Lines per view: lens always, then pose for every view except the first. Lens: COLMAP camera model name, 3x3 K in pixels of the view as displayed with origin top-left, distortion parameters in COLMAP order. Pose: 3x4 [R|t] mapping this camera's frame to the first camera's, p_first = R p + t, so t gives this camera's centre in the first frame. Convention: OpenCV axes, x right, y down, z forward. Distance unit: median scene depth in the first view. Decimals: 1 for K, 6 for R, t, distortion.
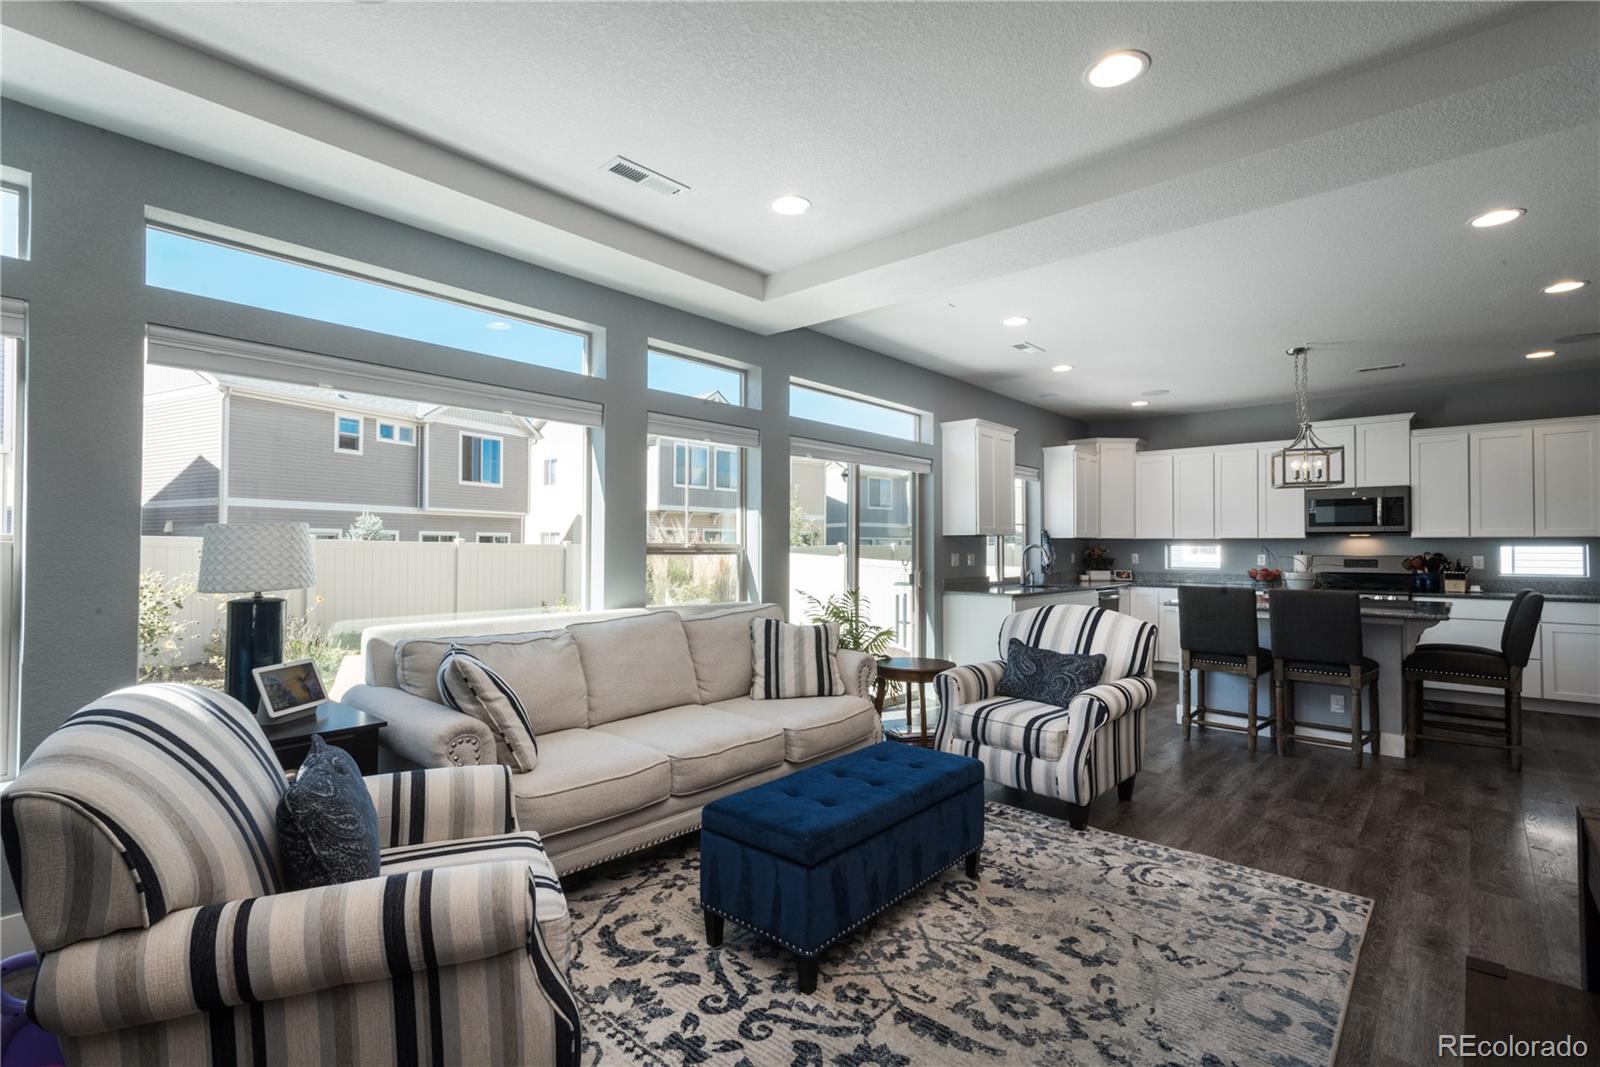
lens RADIAL K [[745.5, 0, 791.3], [0, 745.5, 533.9], [0, 0, 1]] dist [0.019989, -0.005886]
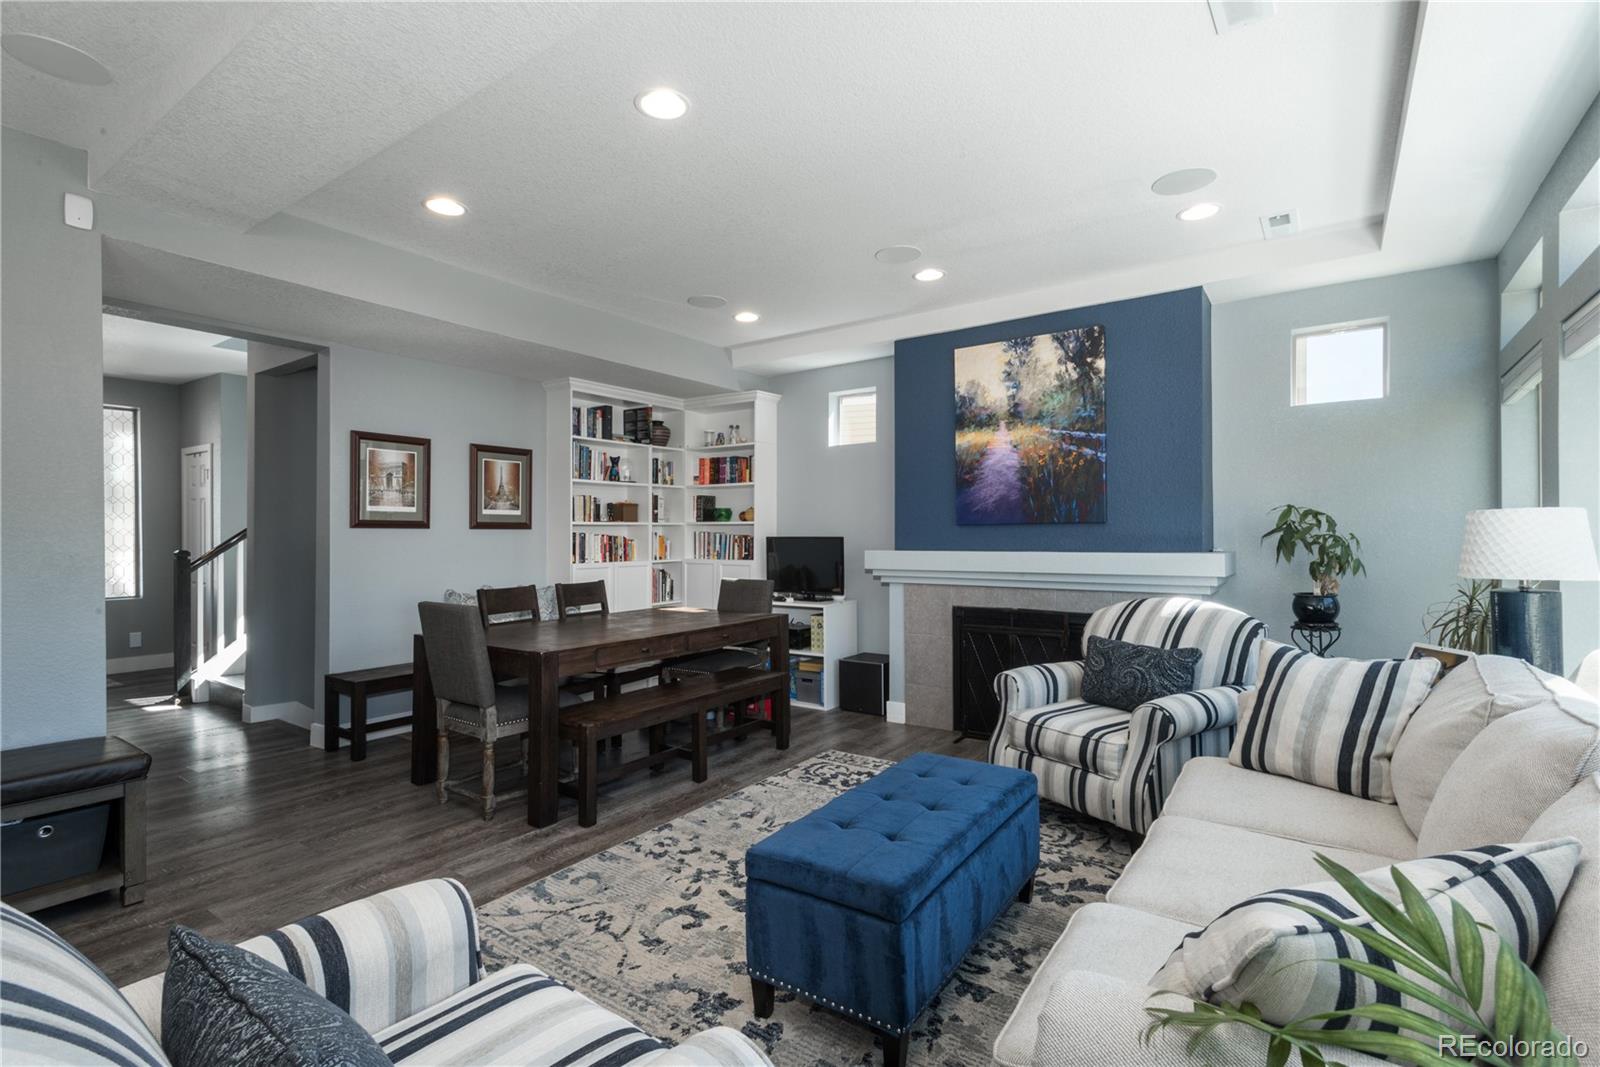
lens RADIAL K [[745.5, 0, 791.3], [0, 745.5, 533.9], [0, 0, 1]] dist [0.019989, -0.005886]
pose [[-0.993774, -0.000893, -0.111413, 0.374080], [0.001544, 0.999762, -0.021782, 0.041823], [0.111406, -0.021819, -0.993535, 2.154470]]
